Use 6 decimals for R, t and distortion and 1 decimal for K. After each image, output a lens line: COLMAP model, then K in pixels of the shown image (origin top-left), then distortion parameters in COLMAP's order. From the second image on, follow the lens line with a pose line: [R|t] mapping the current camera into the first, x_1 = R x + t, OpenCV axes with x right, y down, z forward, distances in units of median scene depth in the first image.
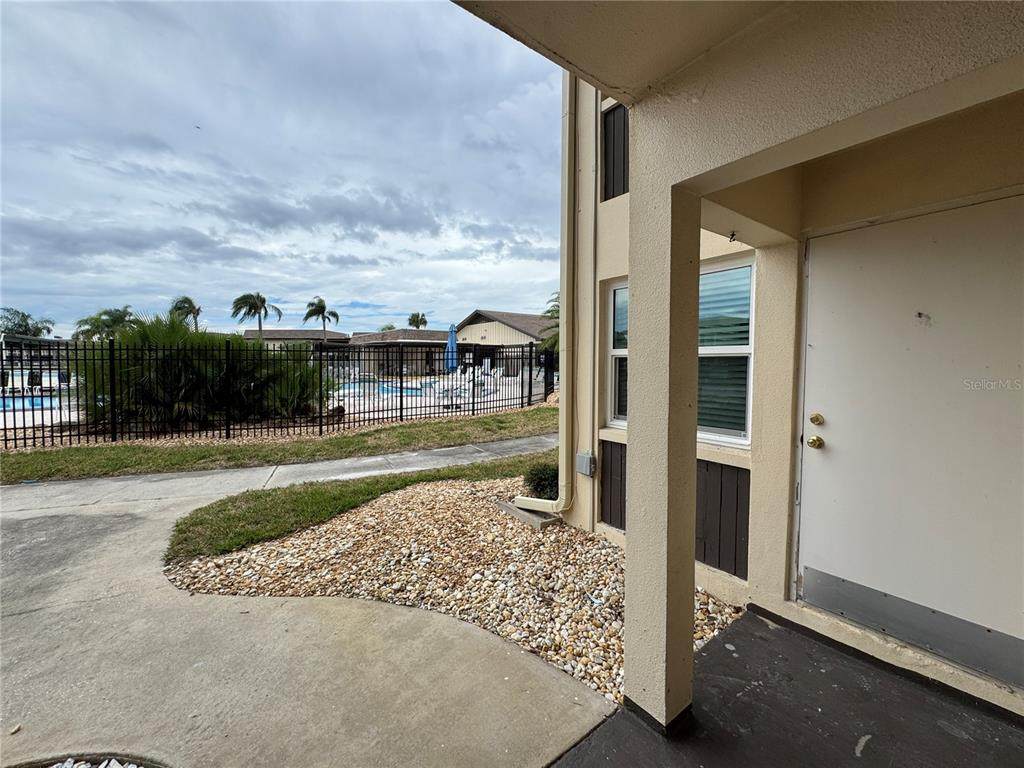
lens RADIAL K [[407.2, 0, 512.0], [0, 407.2, 384.0], [0, 0, 1]] dist [-0.006199, 0.000986]
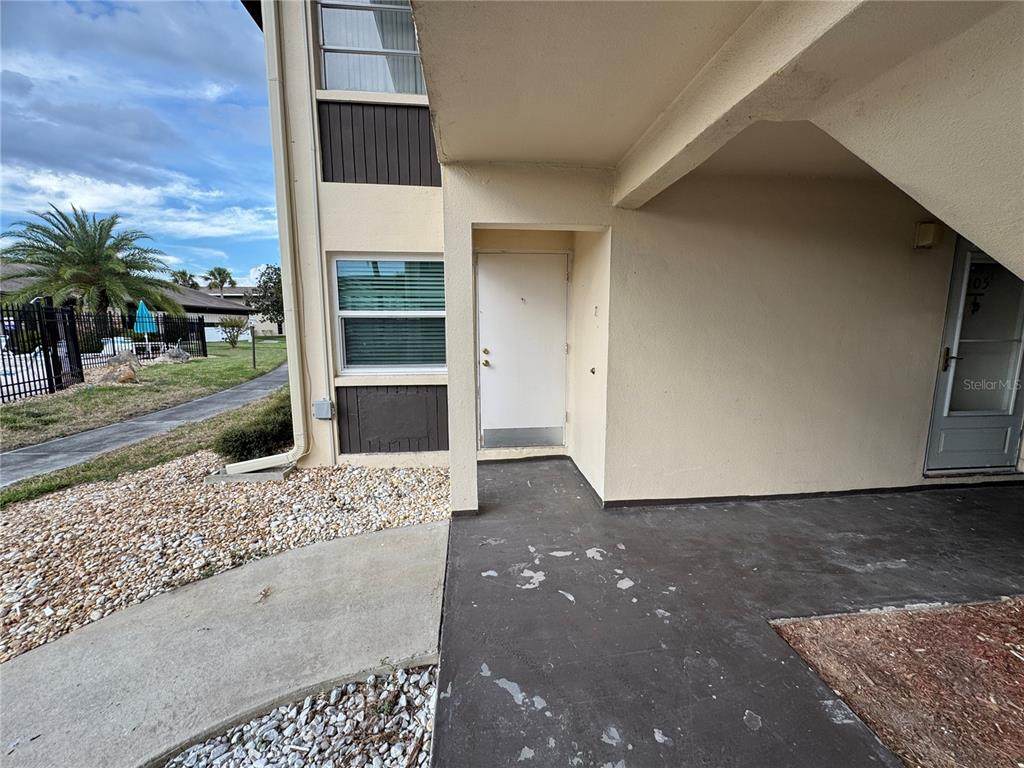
lens RADIAL K [[407.2, 0, 512.0], [0, 407.2, 384.0], [0, 0, 1]] dist [-0.006199, 0.000986]
pose [[0.516255, -0.123274, 0.847517, -0.544380], [0.050803, 0.992252, 0.113381, 0.020151], [-0.854927, -0.015477, 0.518517, -0.066050]]
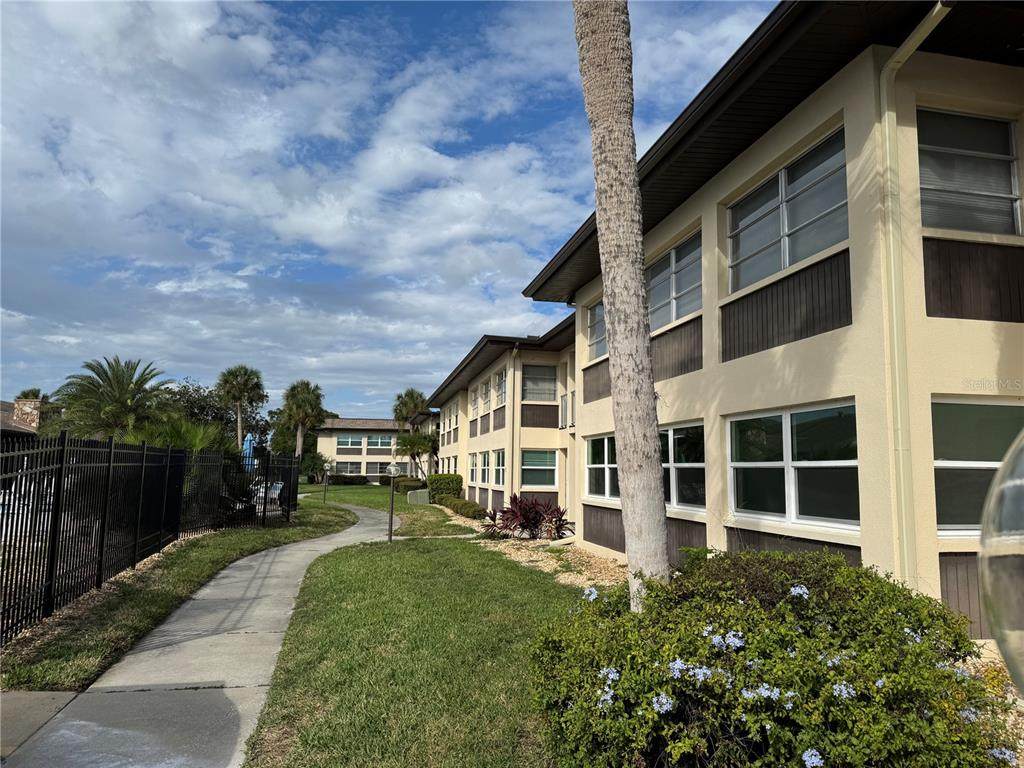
lens RADIAL K [[733.4, 0, 512.0], [0, 733.4, 384.0], [0, 0, 1]] dist [0.044588, -0.000215]
pose [[0.904284, -0.033057, -0.425650, 0.470632], [-0.042515, 0.985070, -0.166824, 0.099464], [0.424810, 0.168953, 0.889377, -1.446648]]
